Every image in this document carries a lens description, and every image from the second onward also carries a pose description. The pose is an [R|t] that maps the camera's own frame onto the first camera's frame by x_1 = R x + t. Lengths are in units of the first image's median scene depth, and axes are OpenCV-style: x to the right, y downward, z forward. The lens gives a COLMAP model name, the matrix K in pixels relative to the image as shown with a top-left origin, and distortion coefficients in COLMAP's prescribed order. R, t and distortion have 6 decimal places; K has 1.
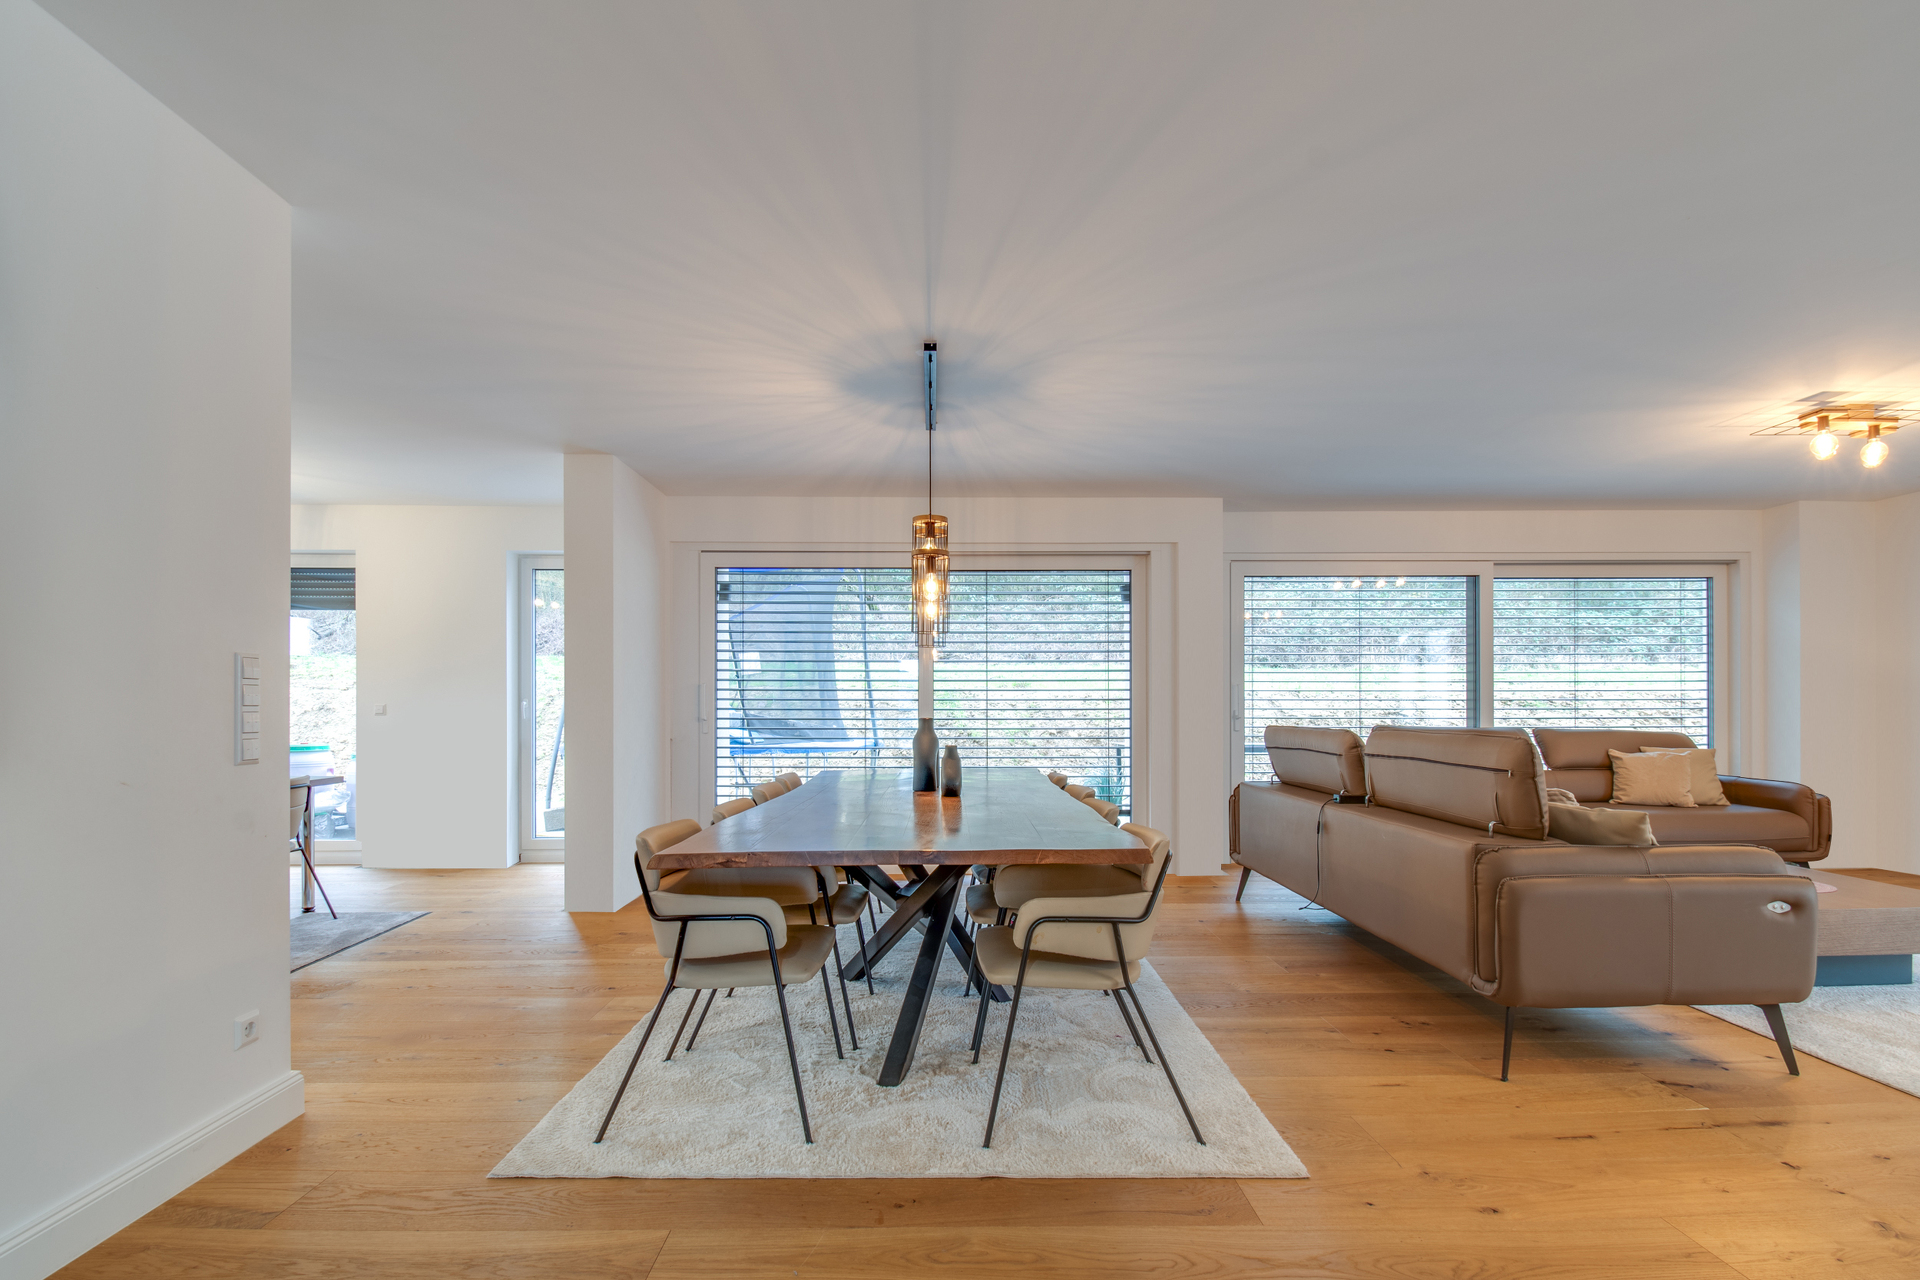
lens RADIAL K [[856.7, 0, 964.8], [0, 856.7, 688.6], [0, 0, 1]] dist [0.001246, -0.007563]
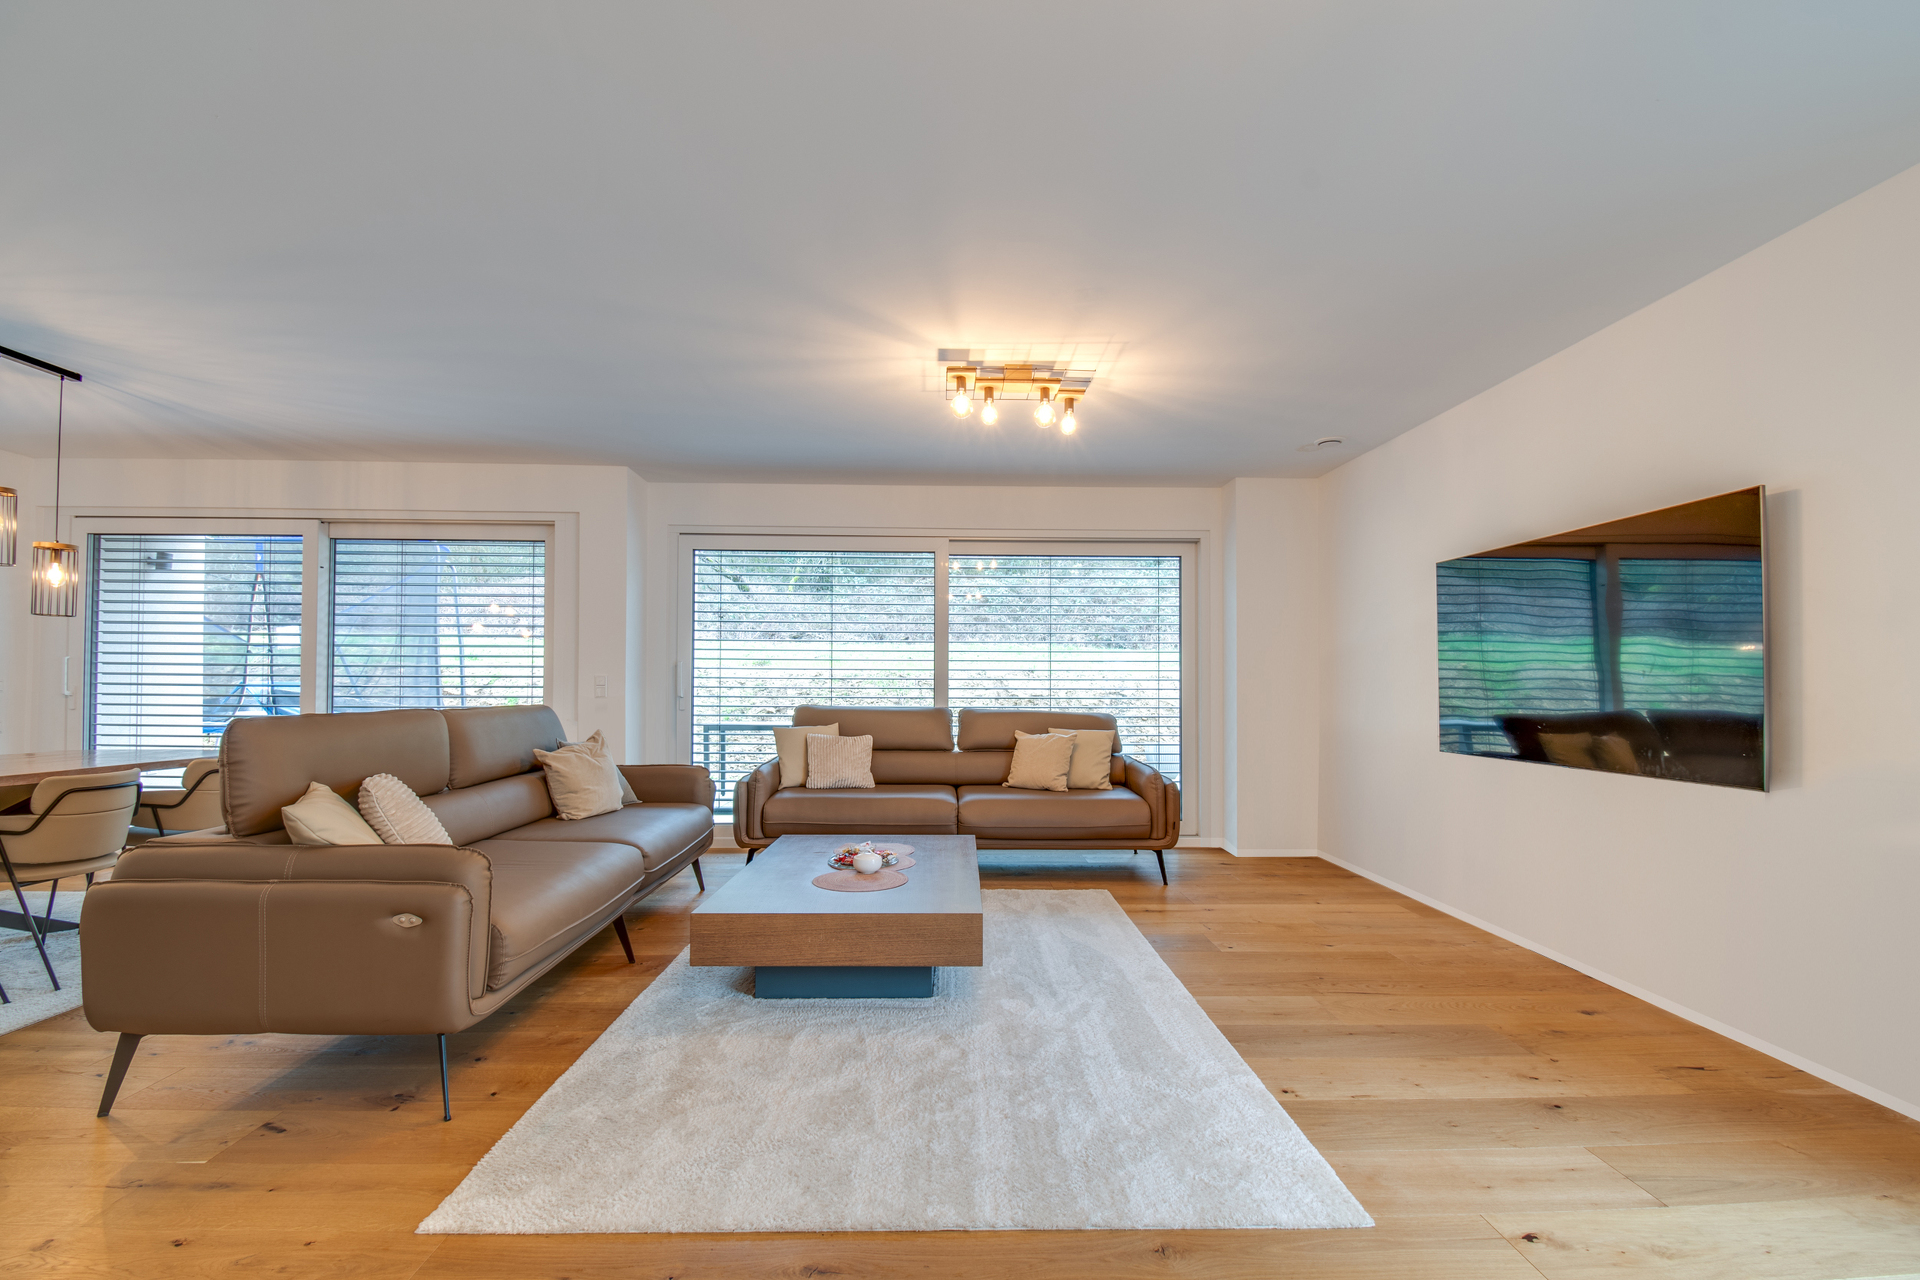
lens RADIAL K [[819.1, 0, 960.0], [0, 819.1, 640.0], [0, 0, 1]] dist [0.001137, -0.000083]
pose [[0.999418, 0.007893, 0.033183, 0.602305], [-0.006725, 0.999358, -0.035177, 0.001655], [-0.033439, 0.034933, 0.998830, 0.066329]]
